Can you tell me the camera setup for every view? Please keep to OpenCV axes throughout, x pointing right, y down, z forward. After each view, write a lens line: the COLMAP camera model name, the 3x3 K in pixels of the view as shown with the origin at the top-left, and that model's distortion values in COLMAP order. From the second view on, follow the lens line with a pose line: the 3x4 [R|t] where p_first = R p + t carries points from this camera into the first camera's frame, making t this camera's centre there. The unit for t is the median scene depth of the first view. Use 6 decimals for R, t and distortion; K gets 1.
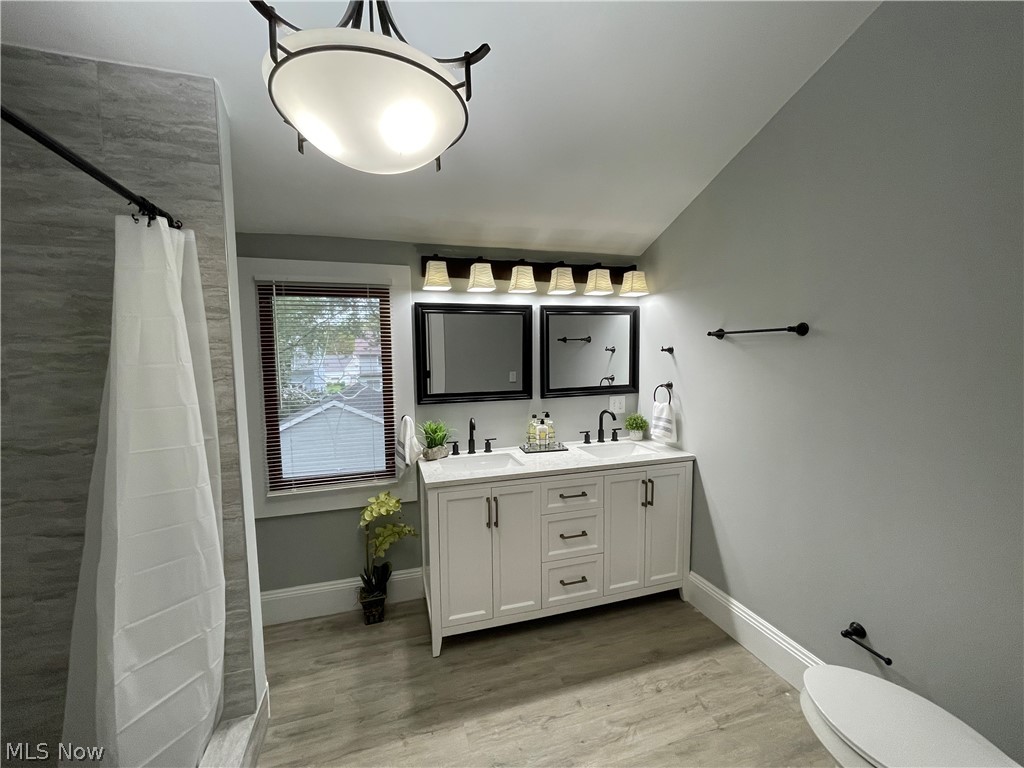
lens RADIAL K [[413.3, 0, 507.8], [0, 413.3, 385.4], [0, 0, 1]] dist [-0.001074, -0.000117]
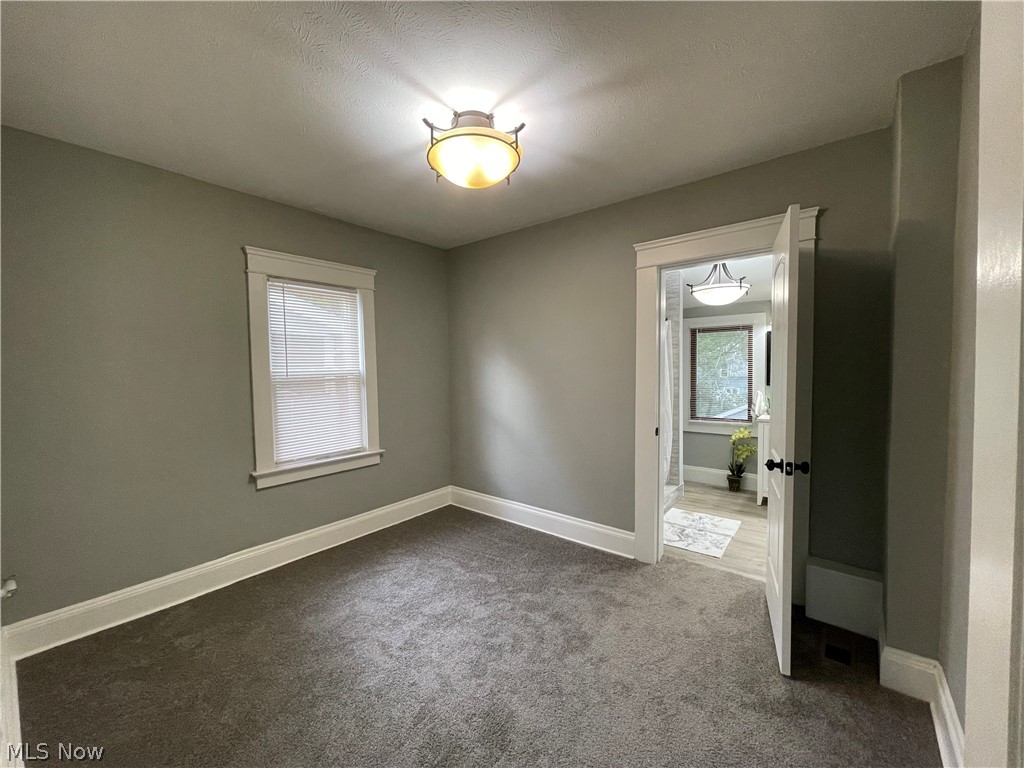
lens RADIAL K [[413.3, 0, 505.7], [0, 413.3, 383.0], [0, 0, 1]] dist [-0.001074, -0.000117]
pose [[0.560861, 0.045509, -0.826658, 0.776823], [-0.055758, 0.998297, 0.017129, 0.081391], [0.826030, 0.036486, 0.562444, -1.201902]]
